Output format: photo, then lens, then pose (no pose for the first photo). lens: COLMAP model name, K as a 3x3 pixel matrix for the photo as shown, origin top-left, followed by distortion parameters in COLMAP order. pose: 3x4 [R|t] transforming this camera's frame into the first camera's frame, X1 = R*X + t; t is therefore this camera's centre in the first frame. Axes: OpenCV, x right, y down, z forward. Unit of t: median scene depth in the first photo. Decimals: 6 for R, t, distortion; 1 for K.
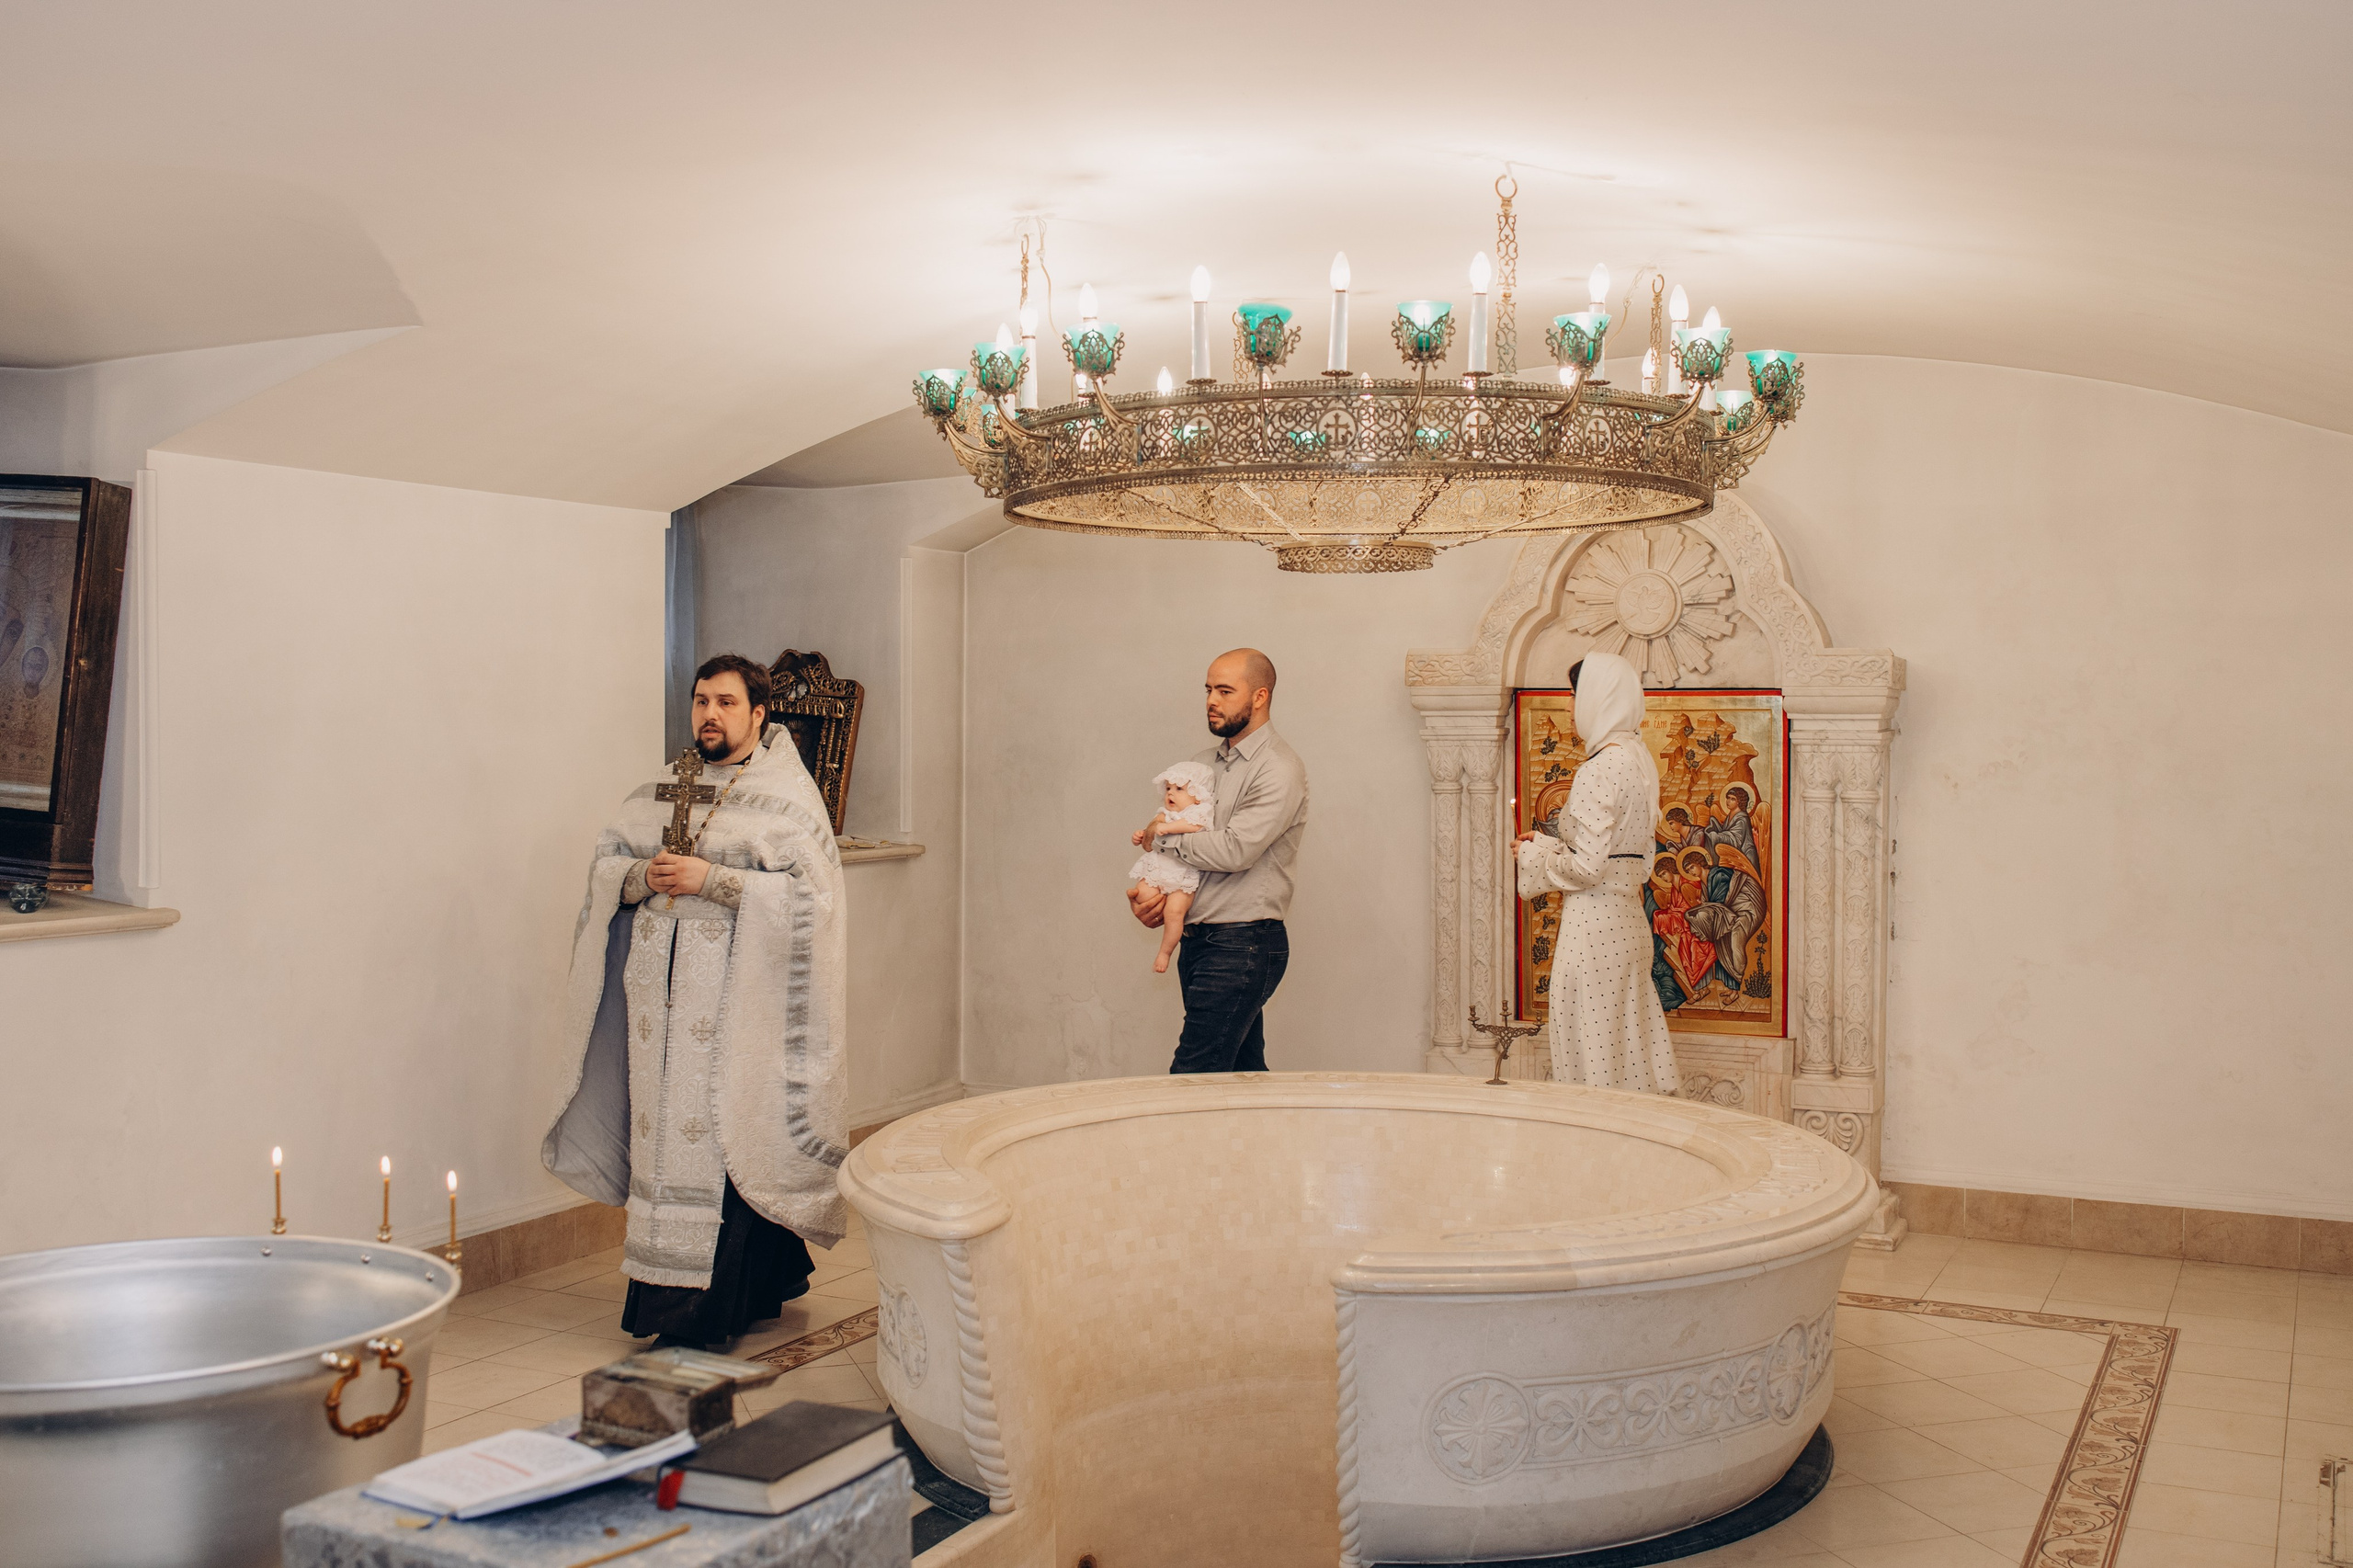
lens RADIAL K [[2339.5, 0, 1178.9], [0, 2339.5, 823.1], [0, 0, 1]] dist [0.008157, -0.002425]
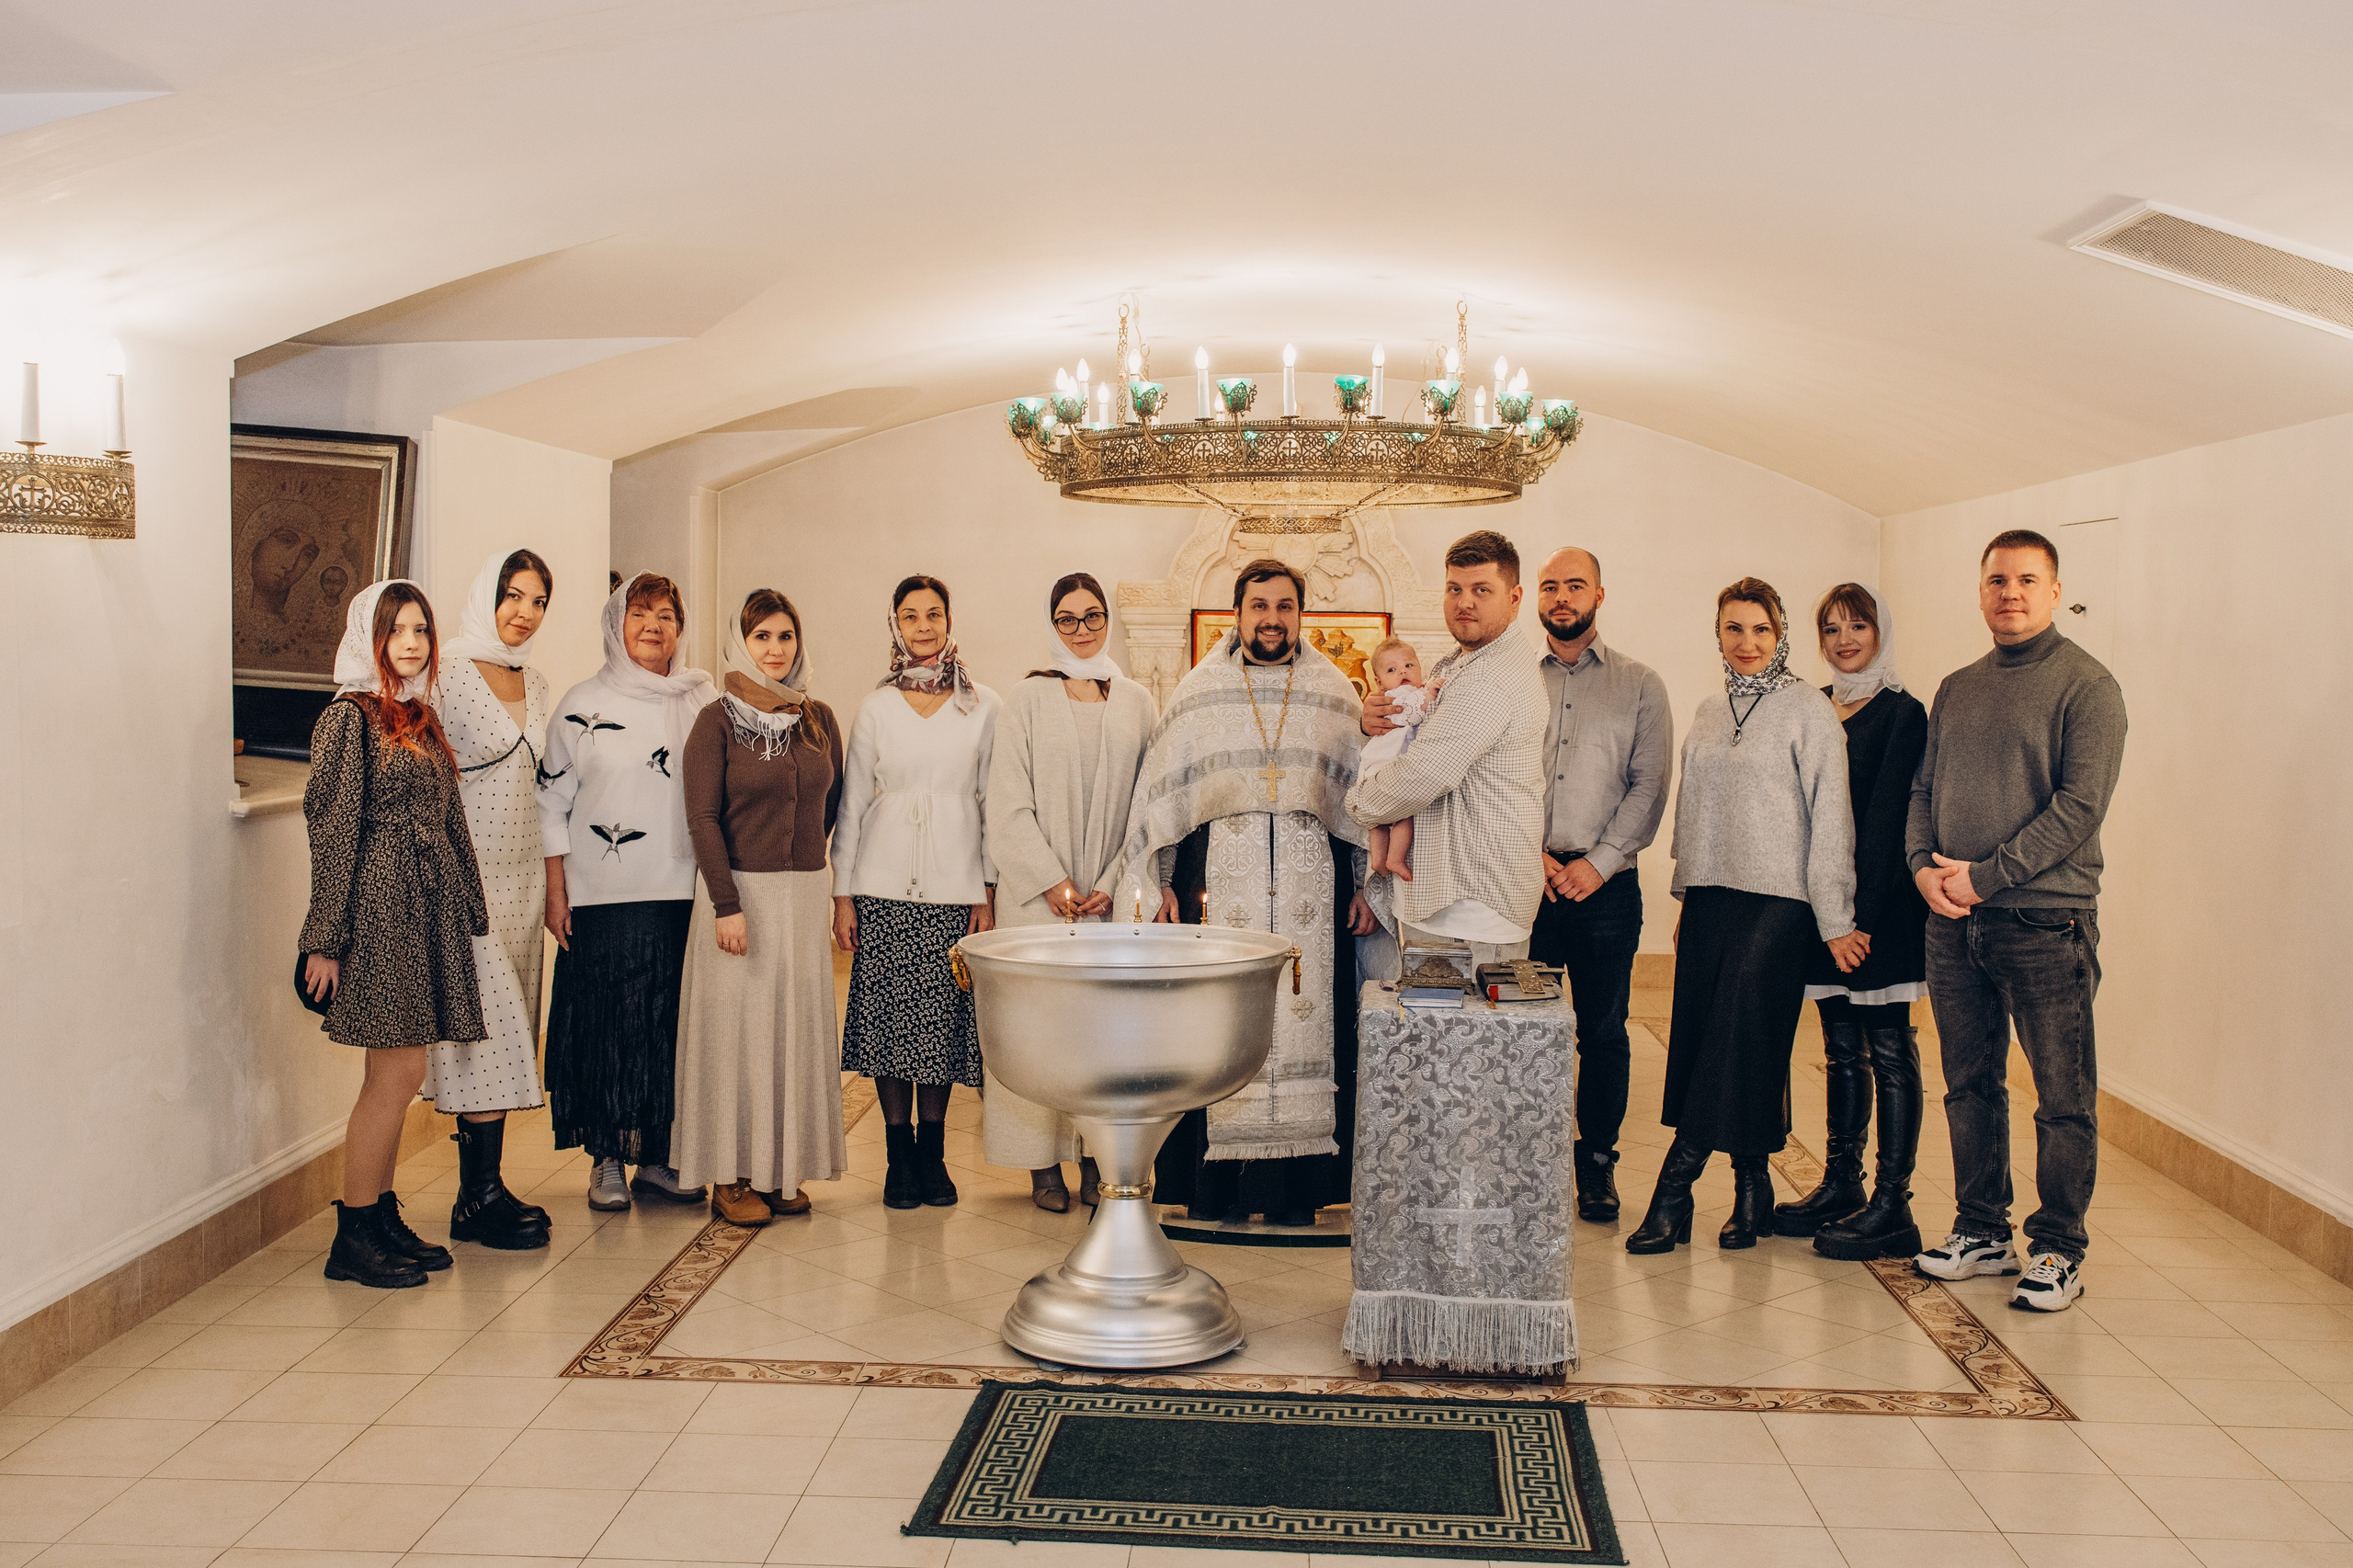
lens RADIAL K [[2339.5, 0, 1178.9], [0, 2339.5, 823.1], [0, 0, 1]] dist [0.008157, -0.002425]
pose [[0.915391, -0.024331, 0.401829, -0.688678], [0.009694, 0.999215, 0.038420, 0.024325], [-0.402449, -0.031274, 0.914908, -0.421940]]
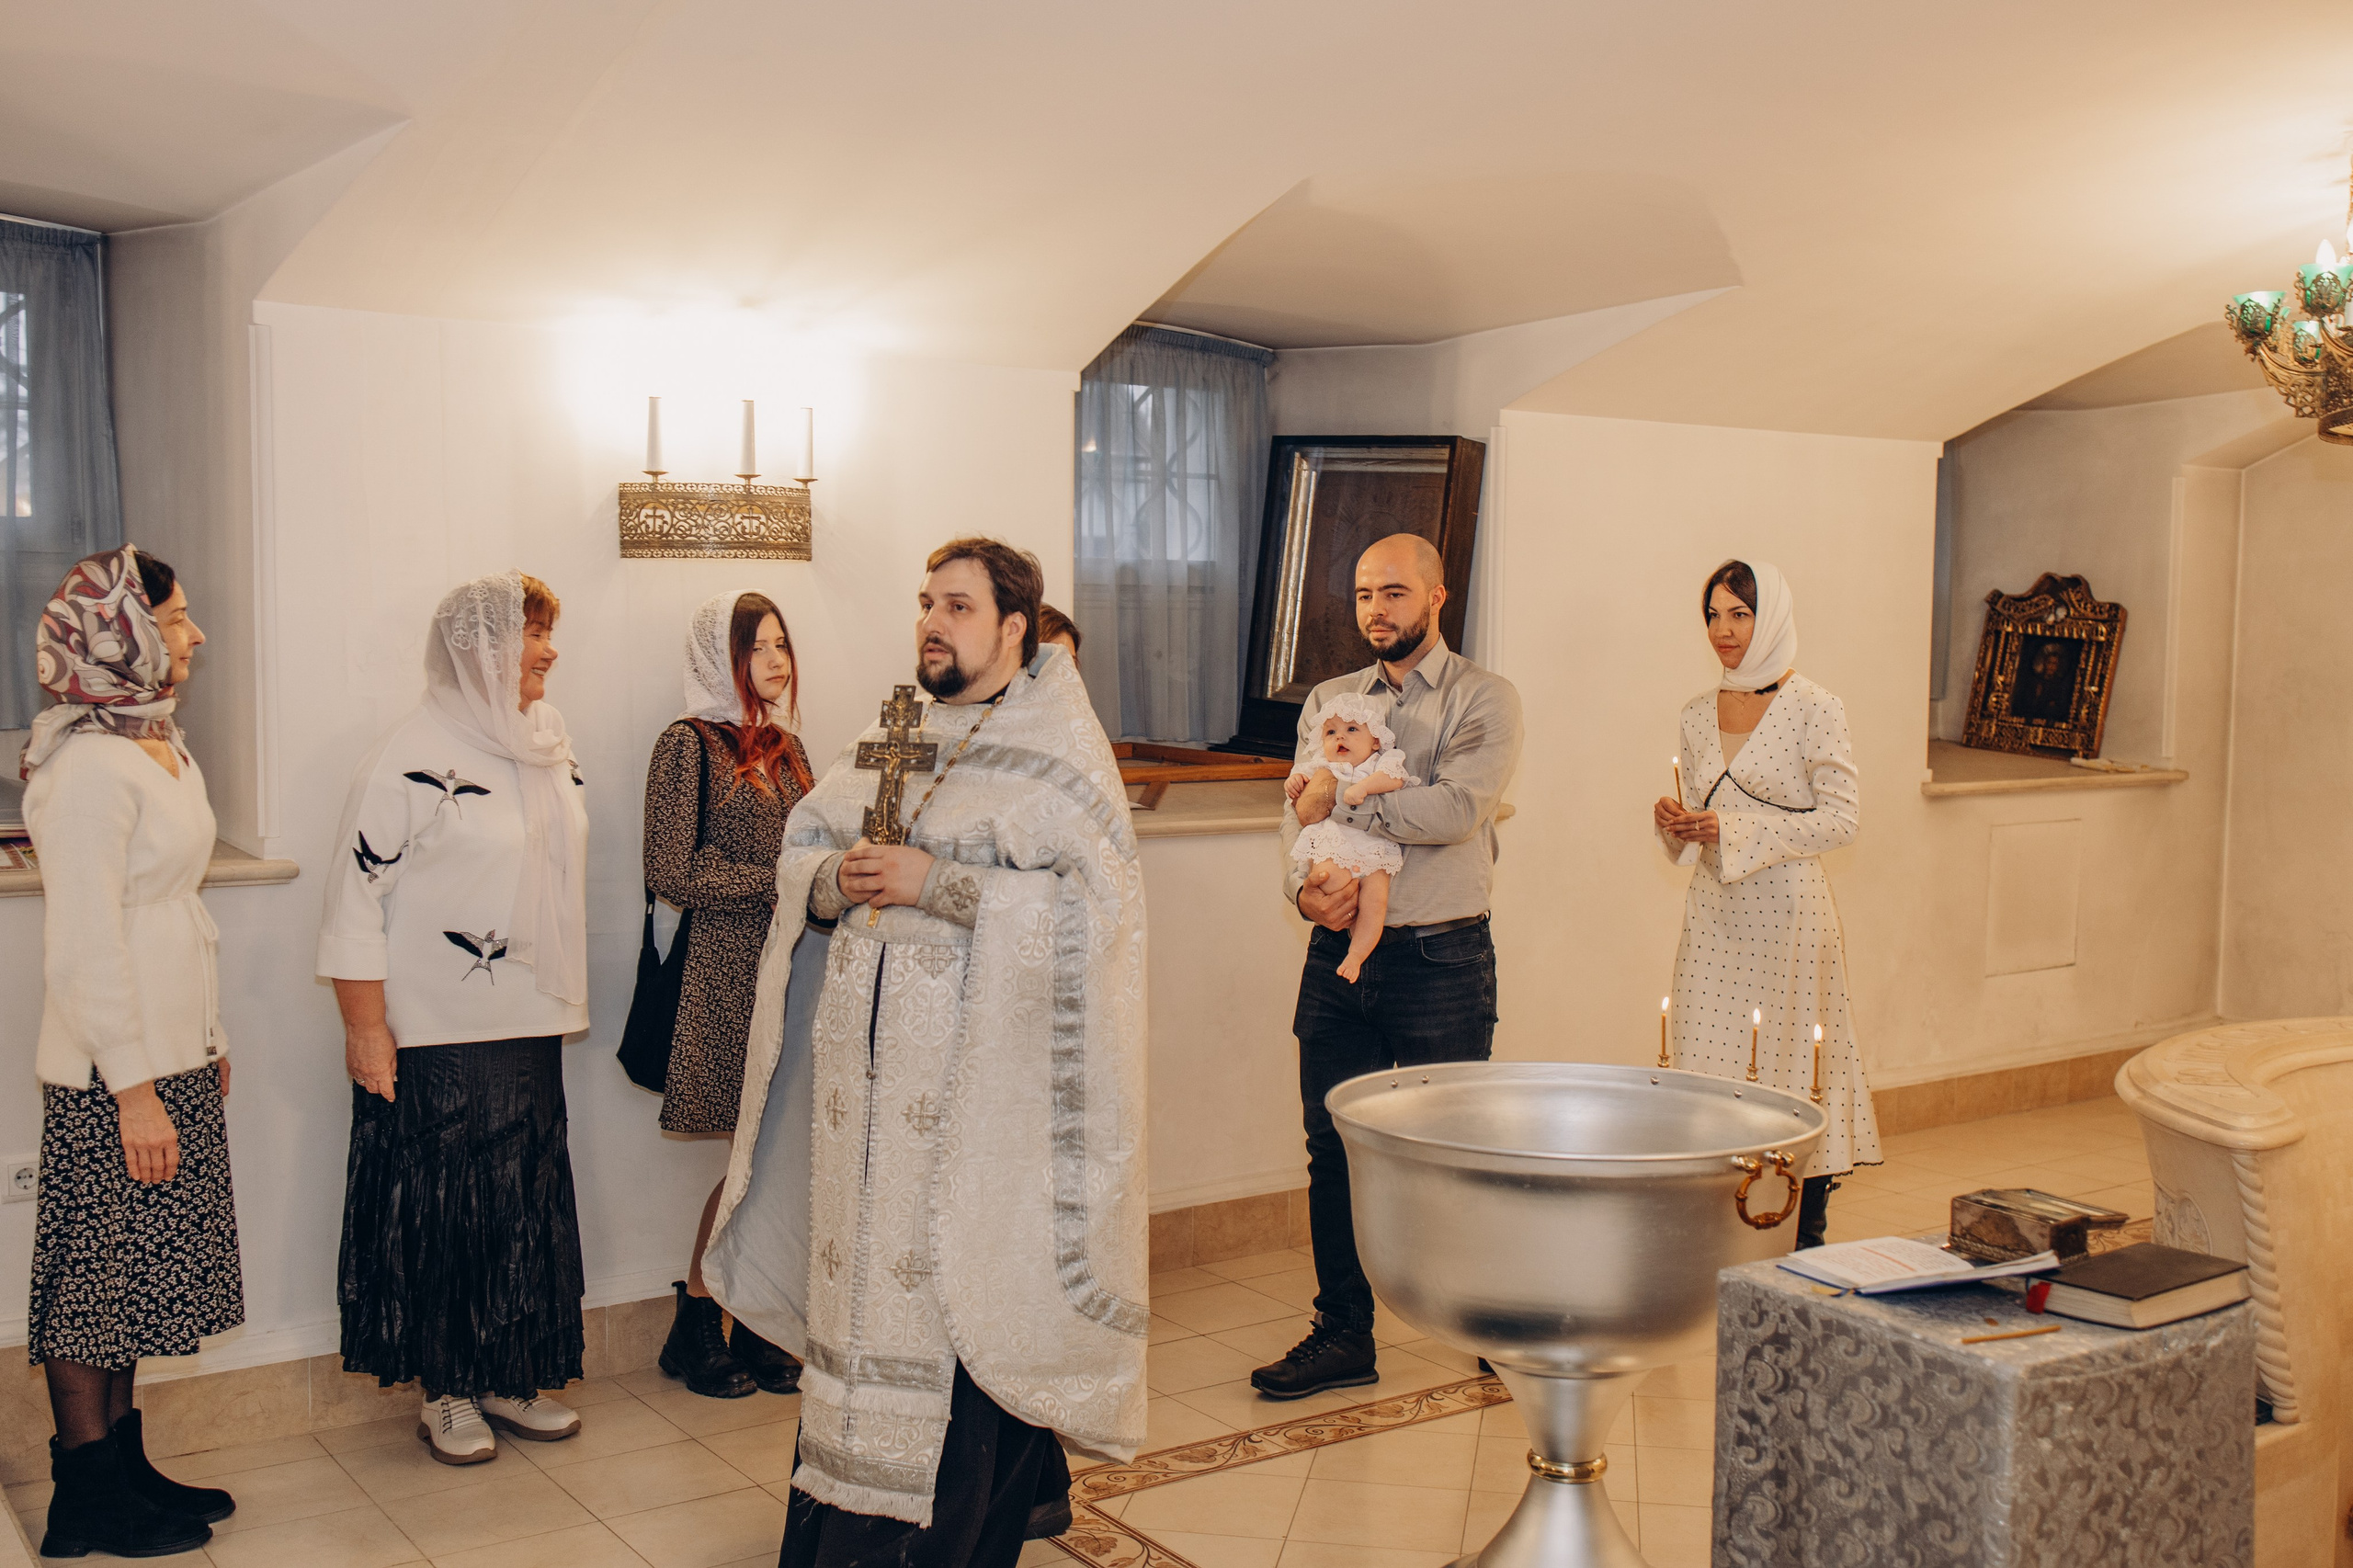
lens RADIAL K [[2339.5, 0, 1178.9], [0, 2339.5, 823.1], [0, 0, 1]] dist [0.008157, -0.002425]
pose [[0.879147, 0.037641, -0.475061, -0.024519], [-0.022327, 0.999034, 0.037838, 0.006514], [0.476026, -0.022658, 0.879139, -0.120570]]
